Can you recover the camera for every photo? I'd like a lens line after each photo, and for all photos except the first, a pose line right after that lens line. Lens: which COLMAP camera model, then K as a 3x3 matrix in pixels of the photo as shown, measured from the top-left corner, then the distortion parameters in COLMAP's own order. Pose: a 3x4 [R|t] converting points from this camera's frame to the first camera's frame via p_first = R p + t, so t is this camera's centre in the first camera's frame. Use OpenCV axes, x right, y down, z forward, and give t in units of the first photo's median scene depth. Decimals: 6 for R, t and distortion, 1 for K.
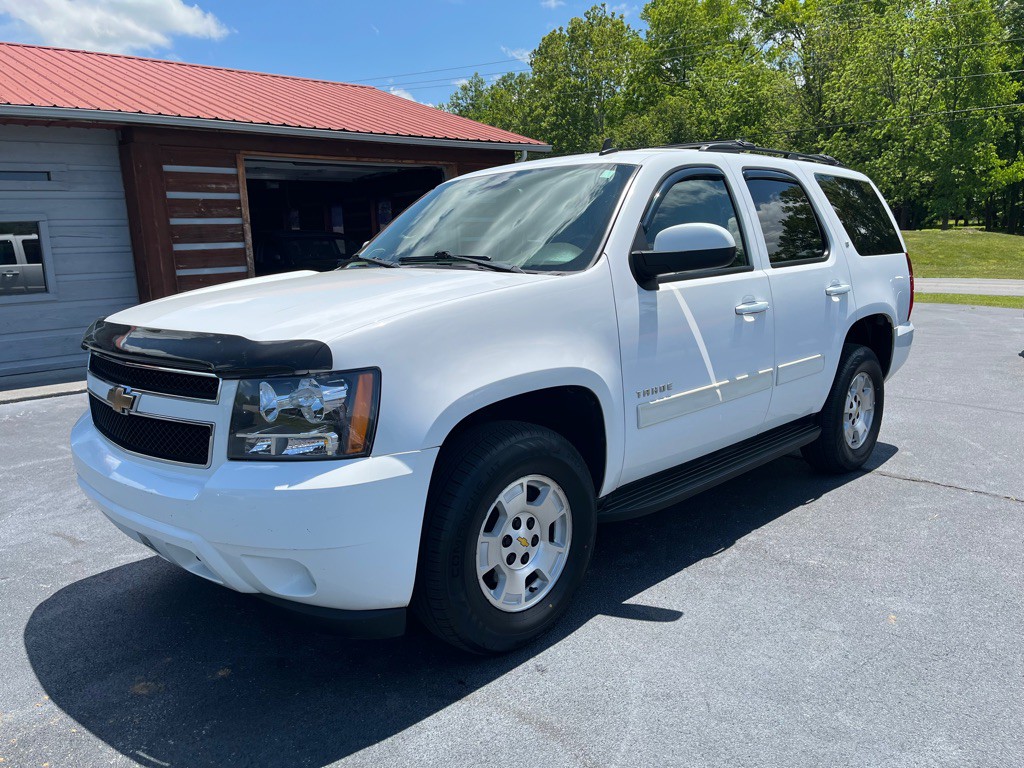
lens RADIAL K [[772.9, 0, 504.4], [0, 772.9, 385.5], [0, 0, 1]] dist [0.120450, -0.181420]
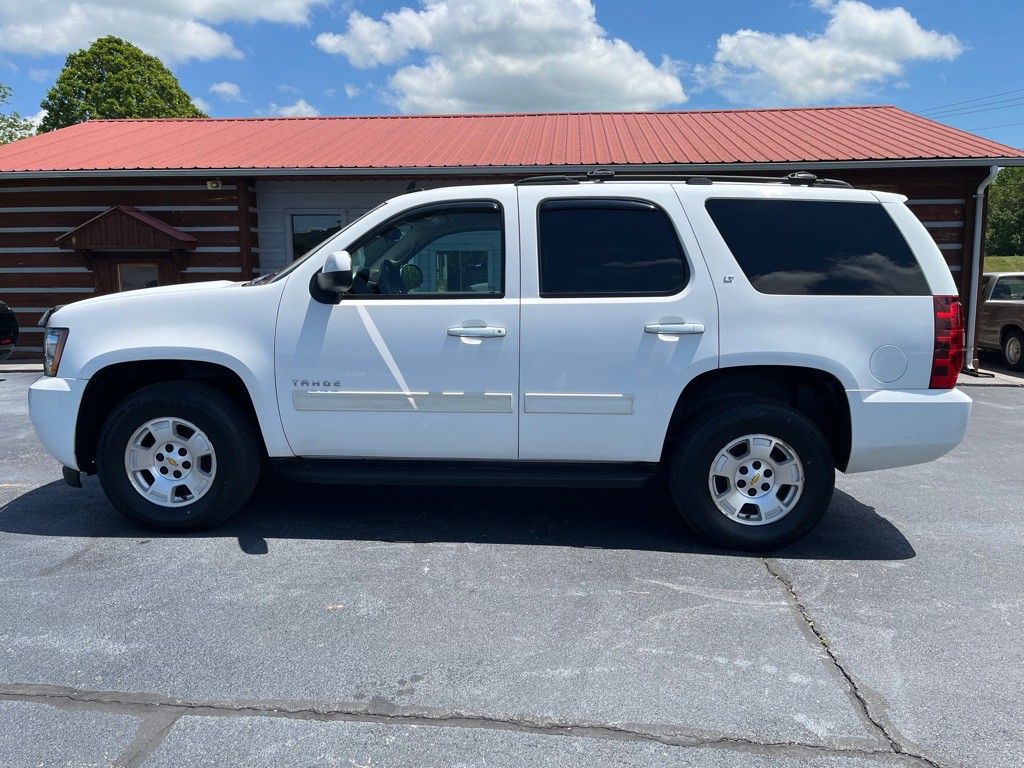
lens RADIAL K [[772.9, 0, 504.4], [0, 772.9, 385.5], [0, 0, 1]] dist [0.120450, -0.181420]
pose [[0.667450, 0.130890, -0.733061, 1.115971], [-0.156109, 0.987150, 0.034122, -0.067932], [0.728107, 0.091663, 0.679307, 0.311970]]
